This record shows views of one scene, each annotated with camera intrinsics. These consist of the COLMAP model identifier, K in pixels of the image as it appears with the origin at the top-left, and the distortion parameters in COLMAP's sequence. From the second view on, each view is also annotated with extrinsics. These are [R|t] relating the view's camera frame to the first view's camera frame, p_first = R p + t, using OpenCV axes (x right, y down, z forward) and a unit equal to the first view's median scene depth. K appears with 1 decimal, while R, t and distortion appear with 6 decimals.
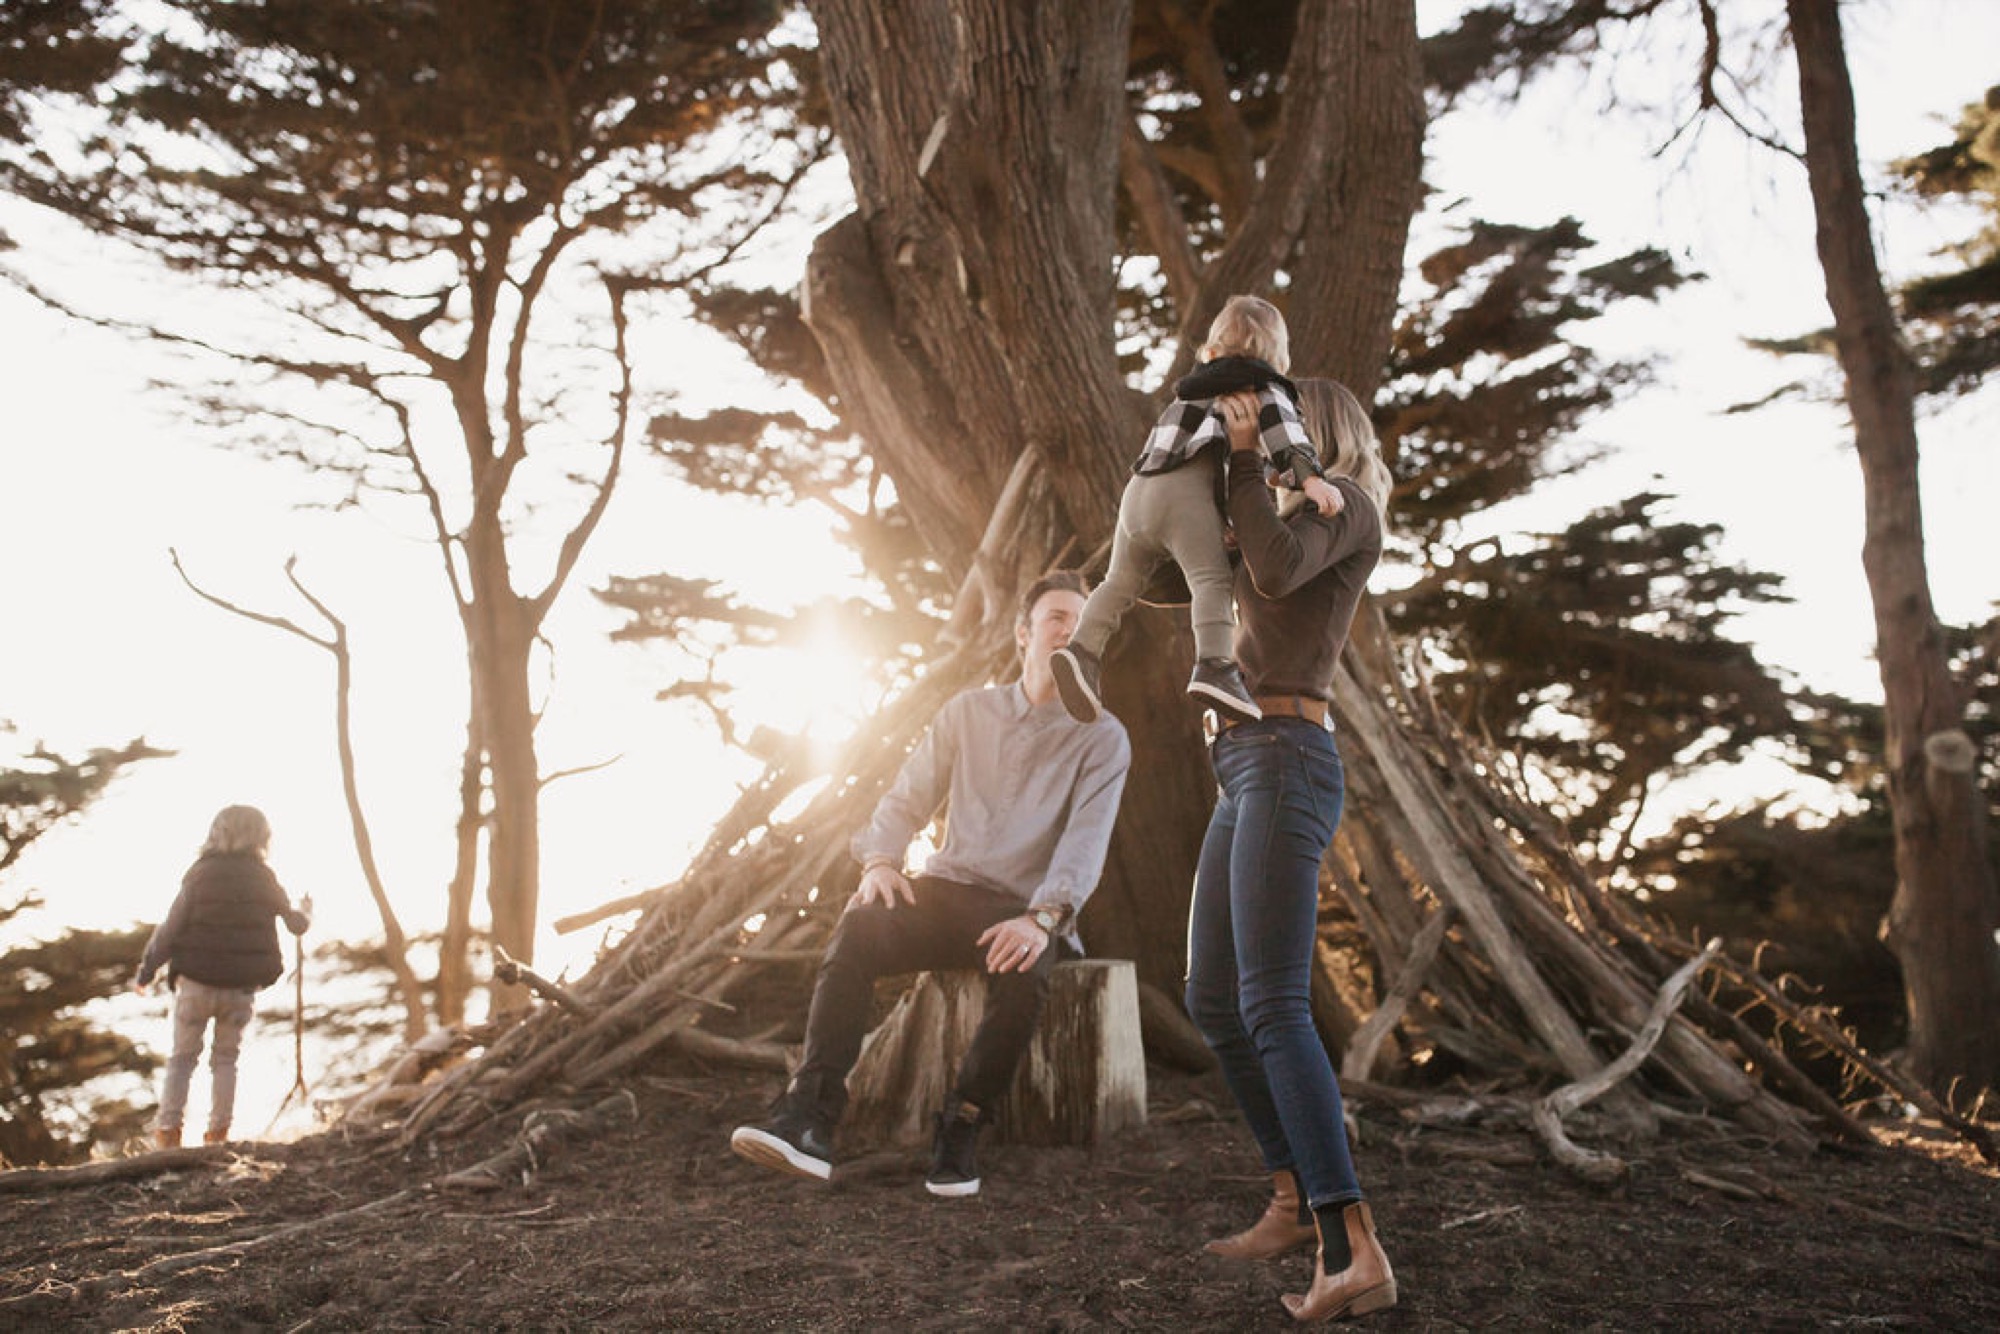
lens RADIAL K [[1928.7, 0, 1029.1], [0, 1928.7, 658.9], [0, 0, 1]] dist [0.012913, 0.001566]
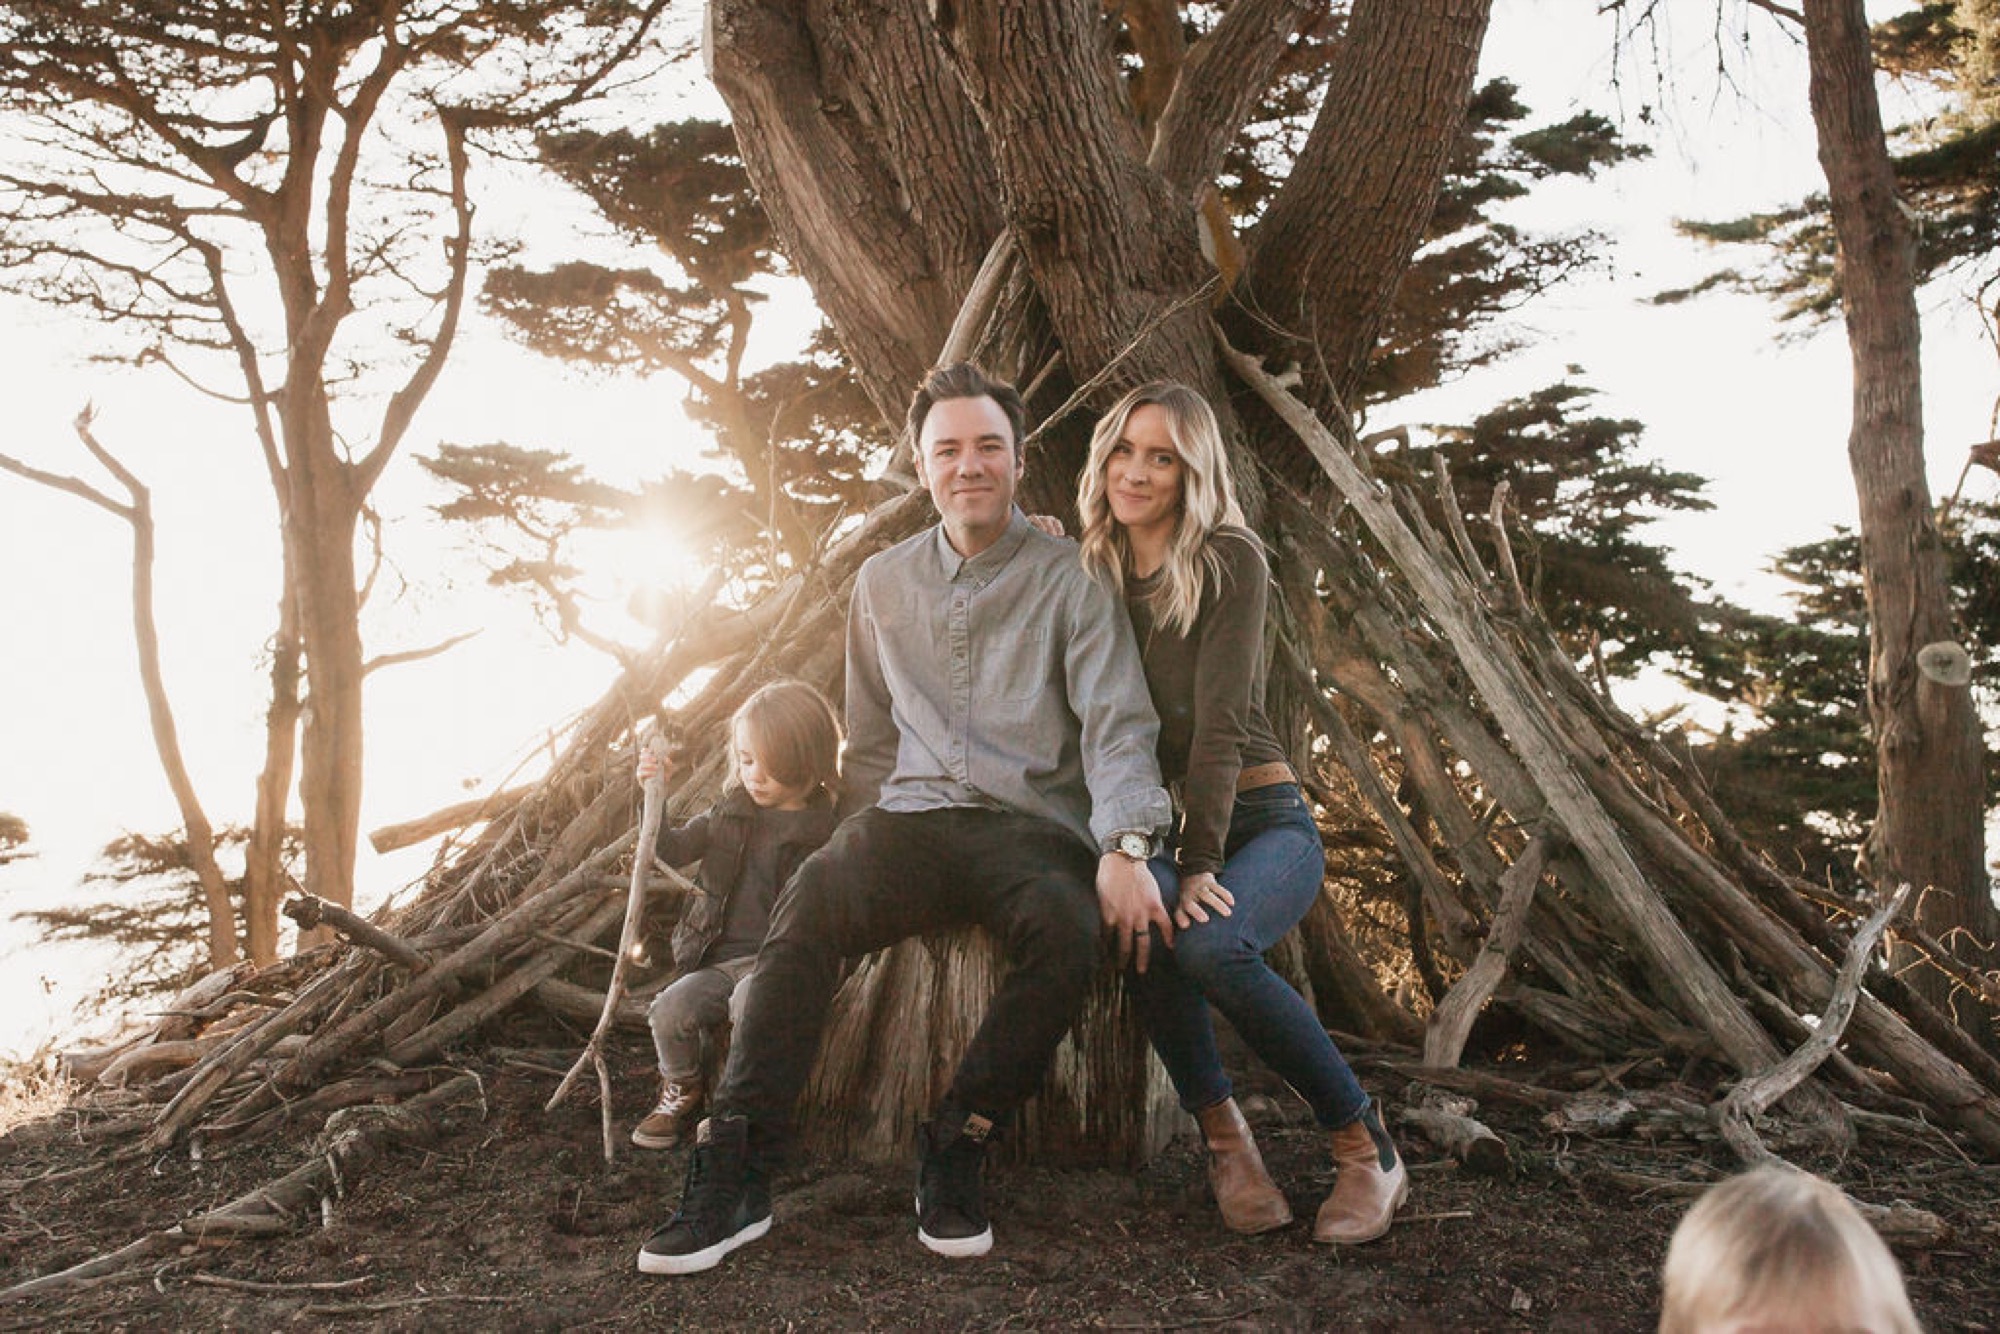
lens RADIAL K [[1991.4, 0, 987.9], [0, 1991.4, 639.6], [0, 0, 1]] dist [0.003887, 0.018013]
pose [[0.998199, 0.022631, 0.055553, -0.011556], [-0.024905, 0.998865, 0.040593, 0.005014], [-0.054571, -0.041903, 0.997630, 0.047959]]
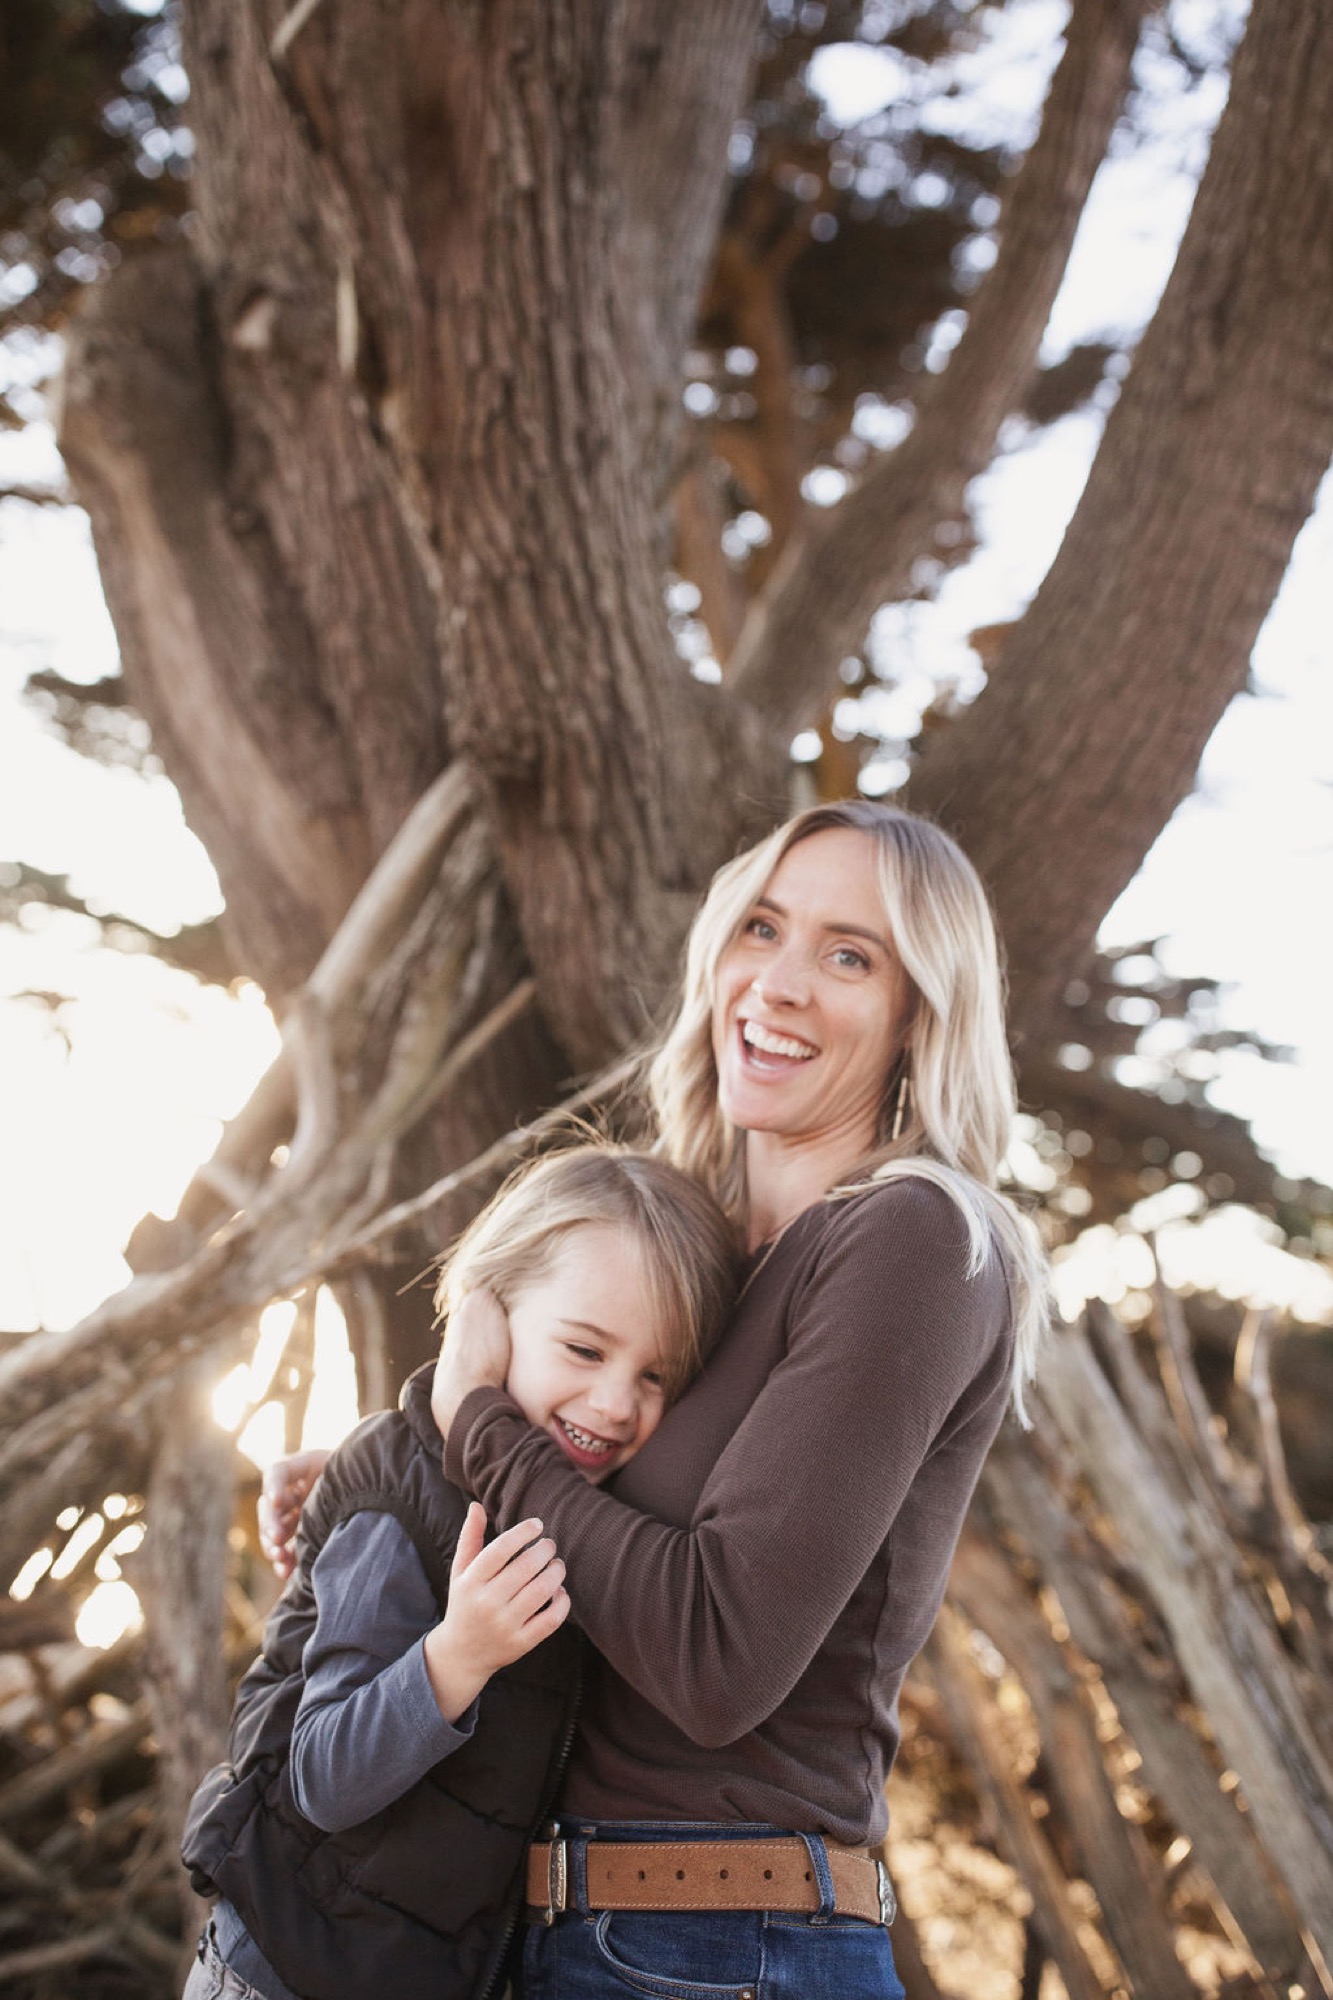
lens RADIAL K [[1991.4, 0, 700.9], [0, 1991.4, 1000.9], [0, 0, 1]] dist [0.003887, 0.018013]
pose [[0.982330, 0.139742, 0.124499, 0.001385], [-0.139258, 0.990176, -0.012626, -0.014583], [-0.125040, -0.004935, 0.992139, 0.132258]]
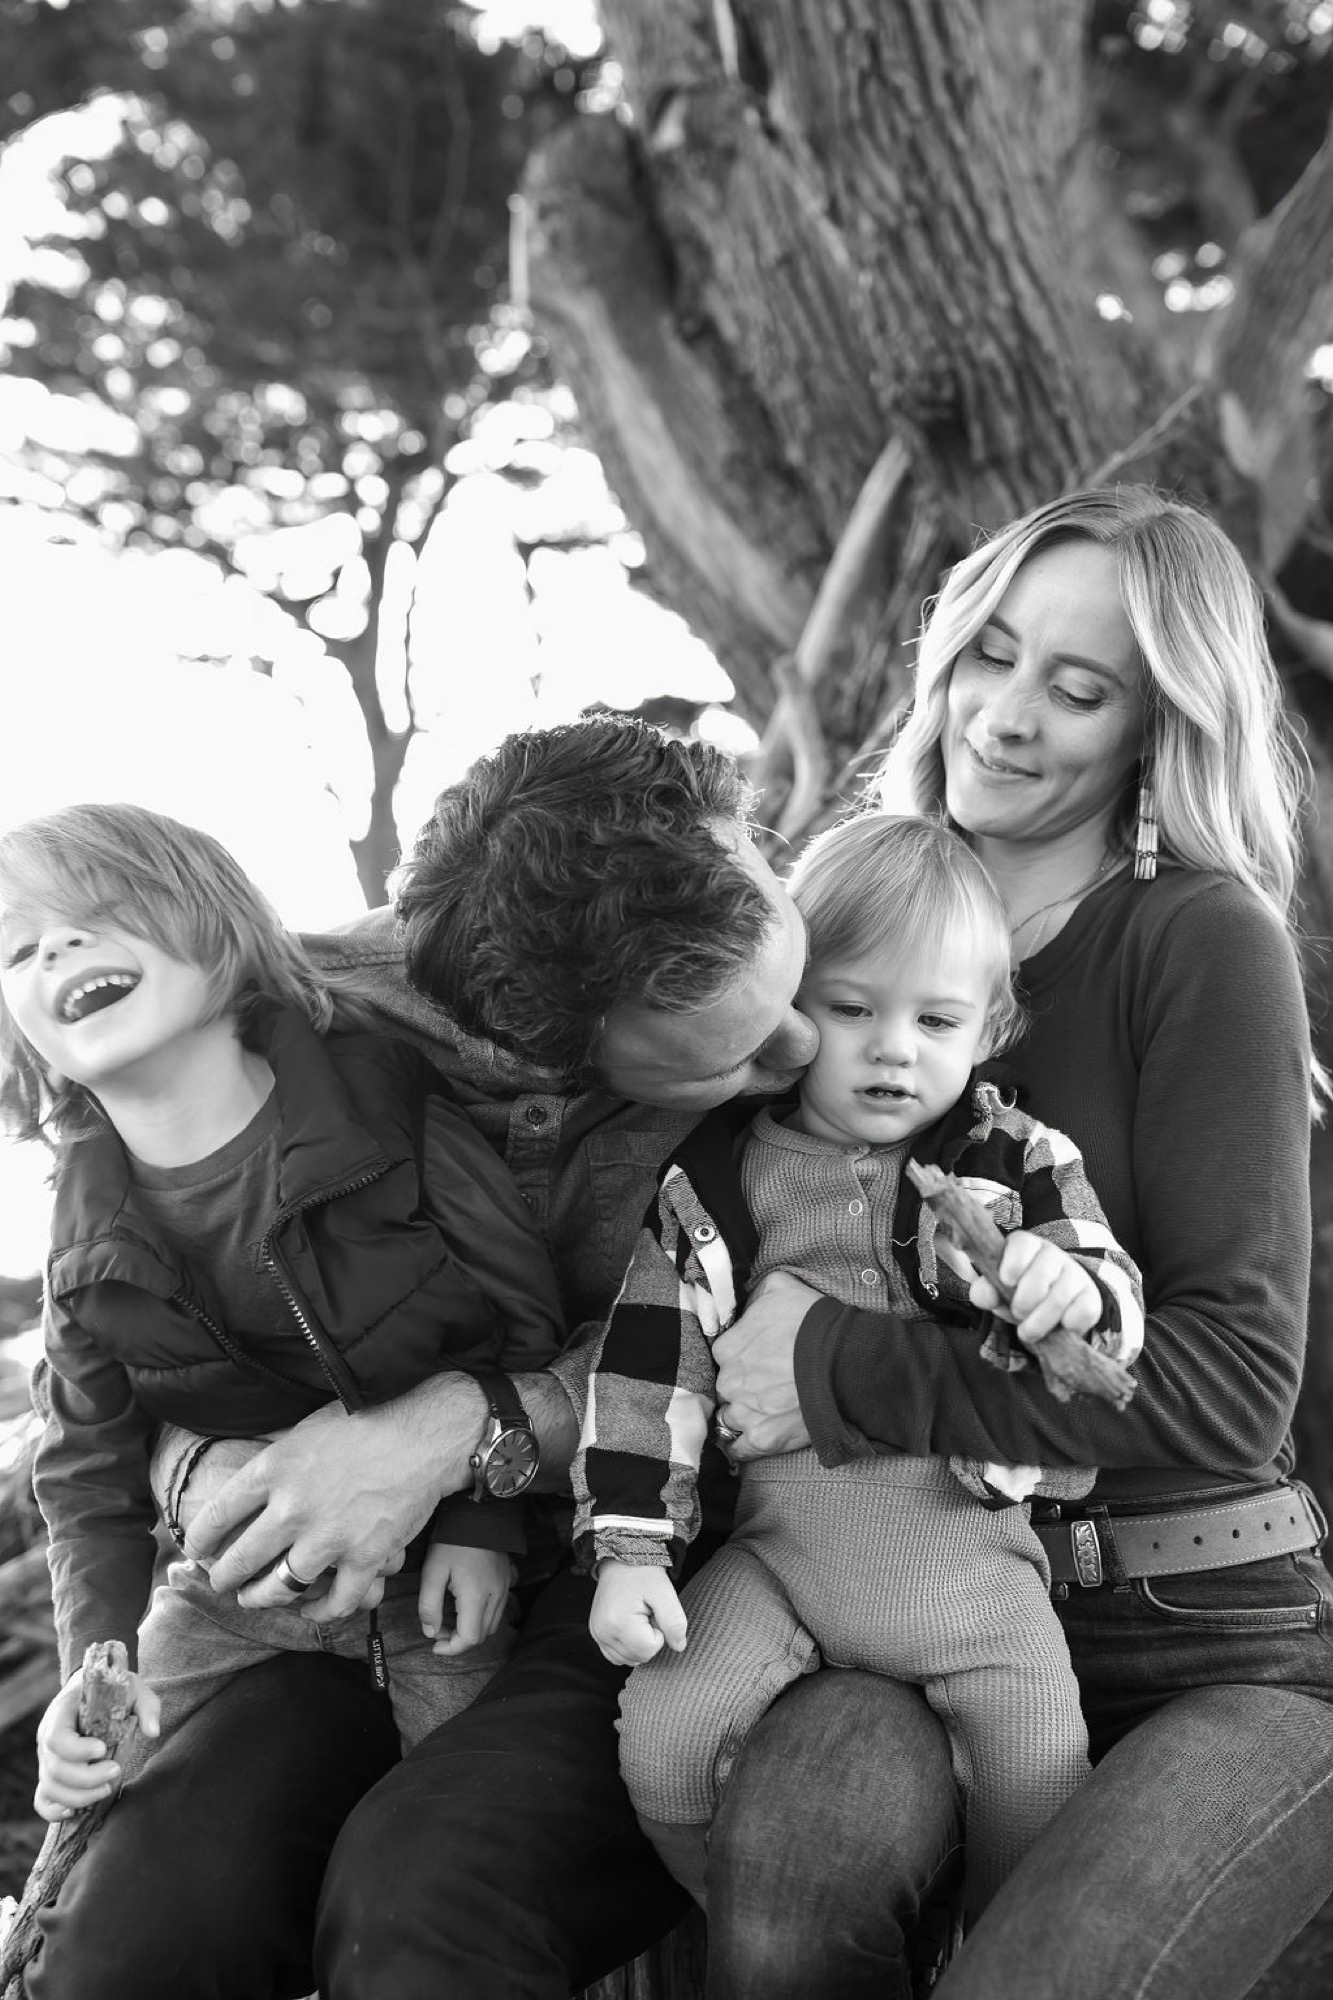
lens RADIAL K [[1991.4, 0, 700.9], [0, 1991.4, 1000.9], [0, 0, 1]] dist [0.003887, 0.018013]
pose [[0.986893, -0.005242, -0.161292, 0.007858], [0.006374, 0.999959, 0.006506, 0.006107], [0.161251, -0.007449, 0.986885, 0.122780]]
